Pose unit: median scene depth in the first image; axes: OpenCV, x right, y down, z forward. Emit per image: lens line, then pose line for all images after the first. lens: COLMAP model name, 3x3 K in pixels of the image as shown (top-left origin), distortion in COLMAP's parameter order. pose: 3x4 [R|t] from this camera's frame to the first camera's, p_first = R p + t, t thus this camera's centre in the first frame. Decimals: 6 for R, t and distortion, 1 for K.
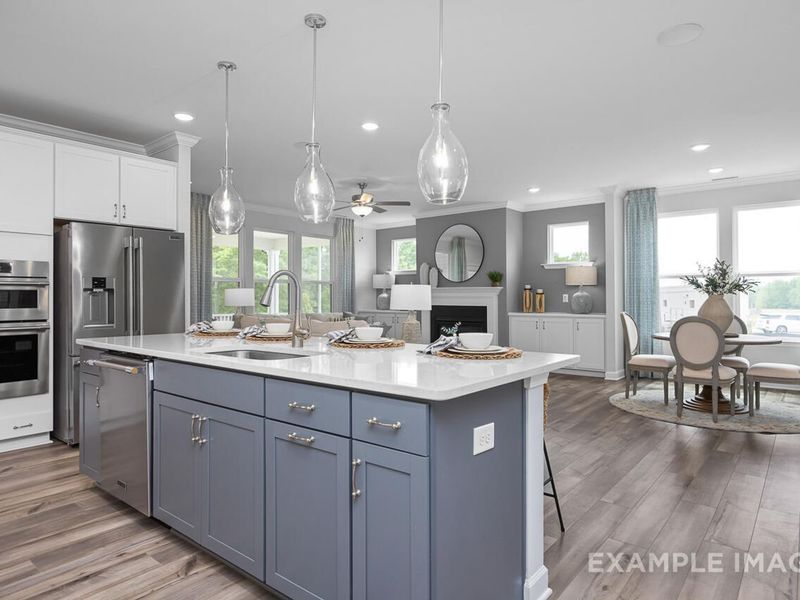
lens RADIAL K [[502.9, 0, 399.9], [0, 502.9, 289.4], [0, 0, 1]] dist [-0.001621, -0.000371]
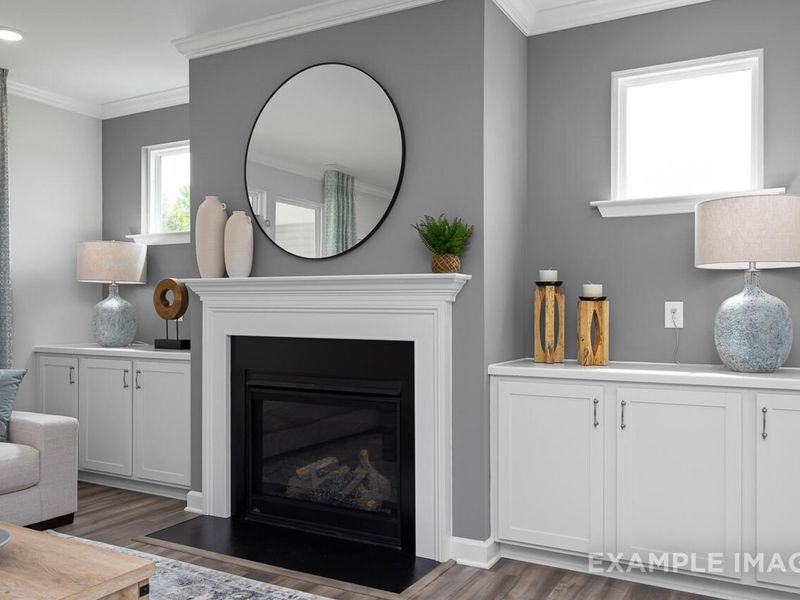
lens RADIAL K [[698.9, 0, 400.0], [0, 698.9, 300.0], [0, 0, 1]] dist [-0.000429, 0.000028]
pose [[0.983652, 0.007477, 0.179926, 0.072170], [-0.007602, 0.999971, 0.000009, 0.007666], [-0.179921, -0.001377, 0.983680, 0.471278]]
